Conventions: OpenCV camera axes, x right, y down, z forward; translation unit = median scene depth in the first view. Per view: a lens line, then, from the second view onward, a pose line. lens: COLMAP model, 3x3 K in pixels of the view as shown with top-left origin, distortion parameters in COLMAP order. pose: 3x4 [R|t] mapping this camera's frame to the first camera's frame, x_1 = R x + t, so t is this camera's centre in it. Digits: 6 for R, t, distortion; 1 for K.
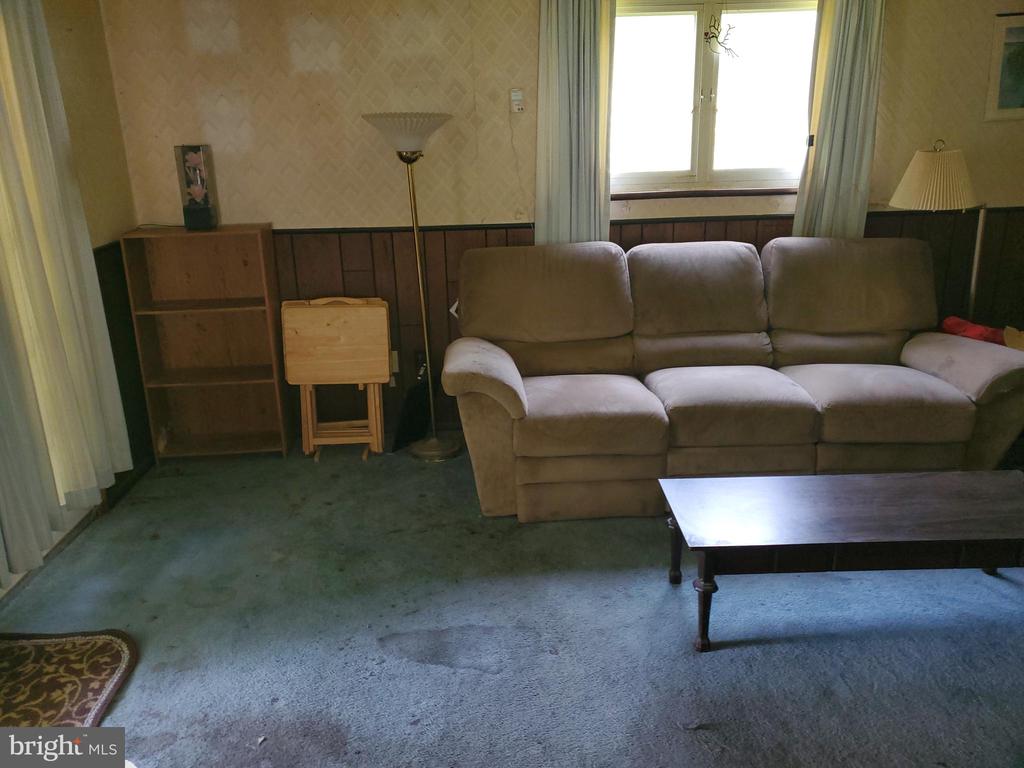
lens RADIAL K [[807.4, 0, 512.1], [0, 807.4, 379.2], [0, 0, 1]] dist [0.013646, 0.012484]
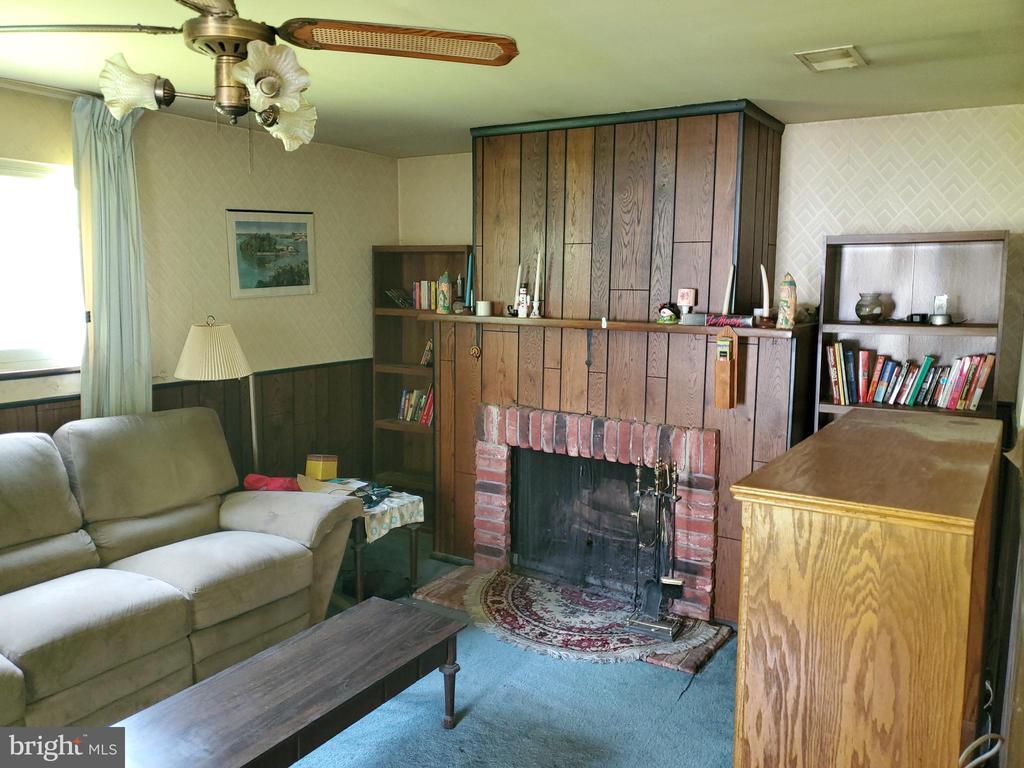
lens RADIAL K [[807.4, 0, 508.1], [0, 807.4, 383.4], [0, 0, 1]] dist [0.013646, 0.012484]
pose [[0.561258, -0.083233, 0.823445, -0.135435], [0.237638, 0.969243, -0.064003, -0.045786], [-0.792791, 0.231604, 0.563774, 0.108028]]
